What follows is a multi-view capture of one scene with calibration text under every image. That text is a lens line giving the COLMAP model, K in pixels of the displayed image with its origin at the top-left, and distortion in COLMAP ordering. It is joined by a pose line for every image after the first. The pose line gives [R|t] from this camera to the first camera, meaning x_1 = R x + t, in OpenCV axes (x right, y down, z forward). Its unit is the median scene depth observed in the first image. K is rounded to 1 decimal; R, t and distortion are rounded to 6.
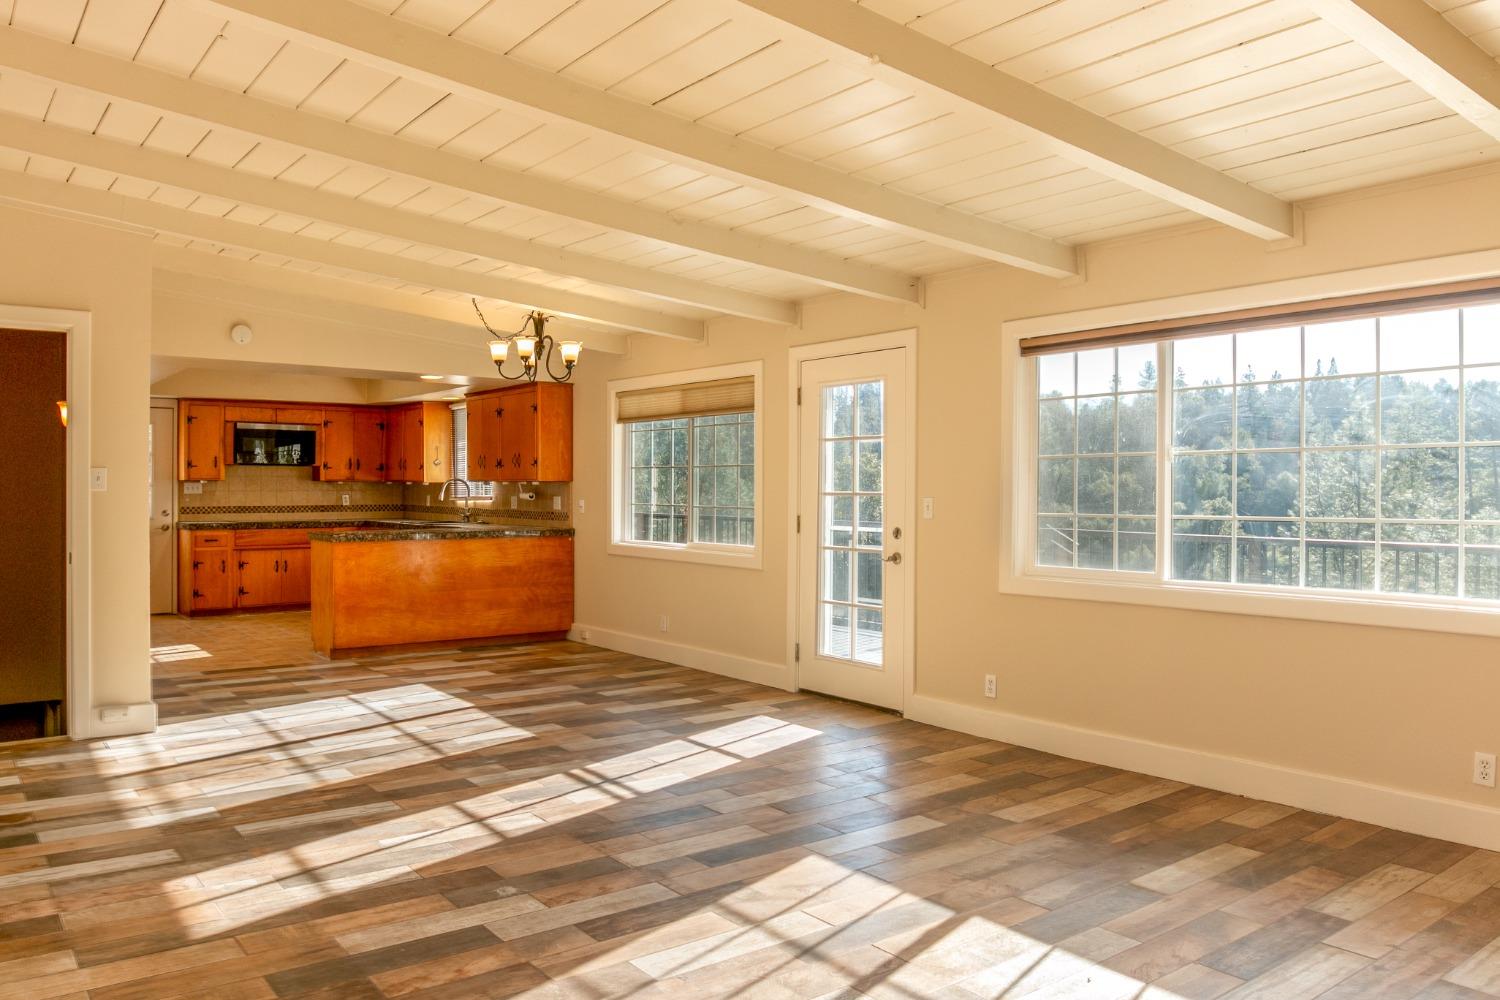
lens RADIAL K [[1084.8, 0, 749.2], [0, 1084.8, 480.6], [0, 0, 1]] dist [-0.052814, -0.001267]
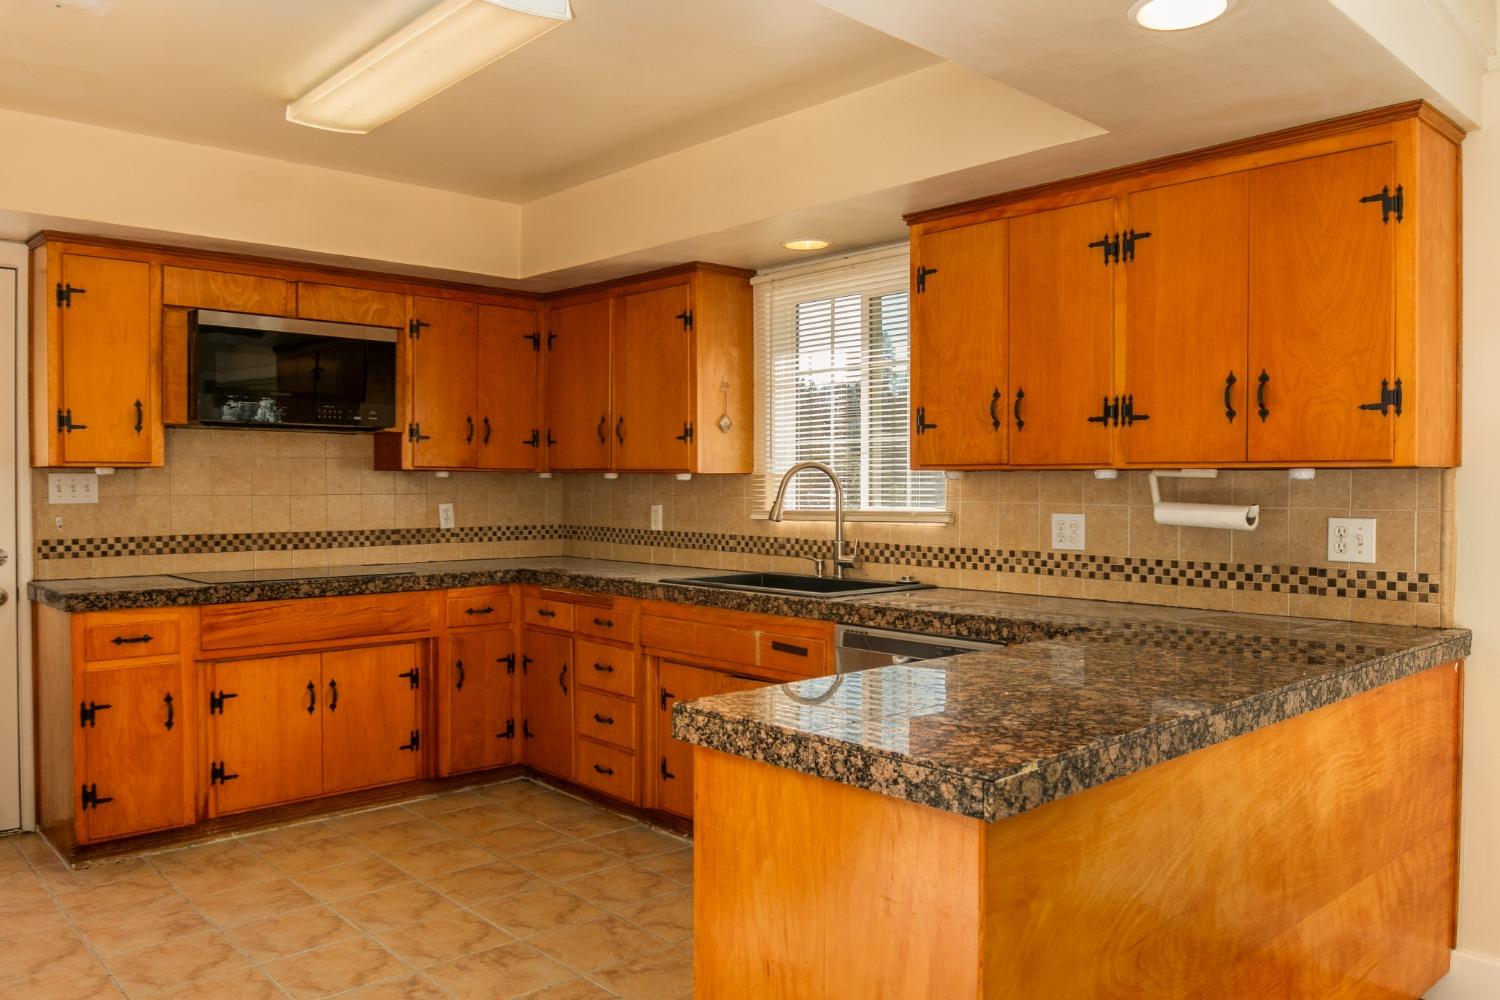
lens RADIAL K [[1110.5, 0, 718.4], [0, 1110.5, 501.5], [0, 0, 1]] dist [-0.033609, 0.000247]
pose [[0.998068, -0.000585, 0.062133, -0.329736], [-0.000810, 0.999748, 0.022413, 0.002922], [-0.062130, -0.022420, 0.997816, 0.622927]]
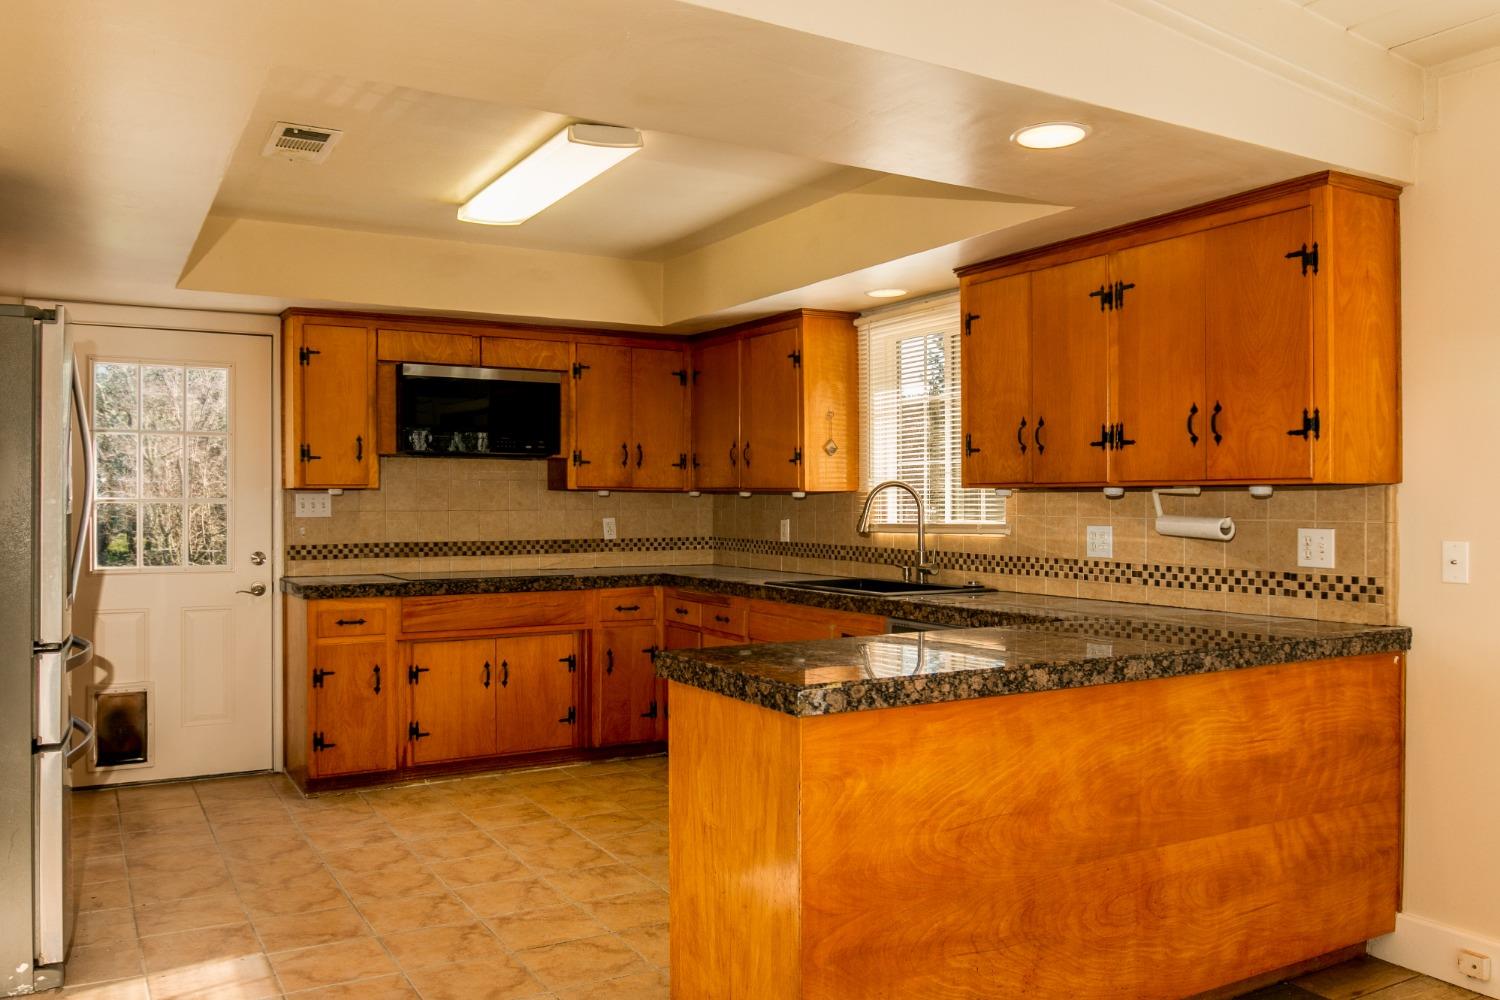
lens RADIAL K [[1154.2, 0, 709.3], [0, 1154.2, 501.8], [0, 0, 1]] dist [-0.035675, -0.000980]
pose [[0.986858, -0.002088, -0.161578, -0.272303], [0.003209, 0.999973, 0.006681, 0.002747], [0.161560, -0.007112, 0.986837, 0.540575]]
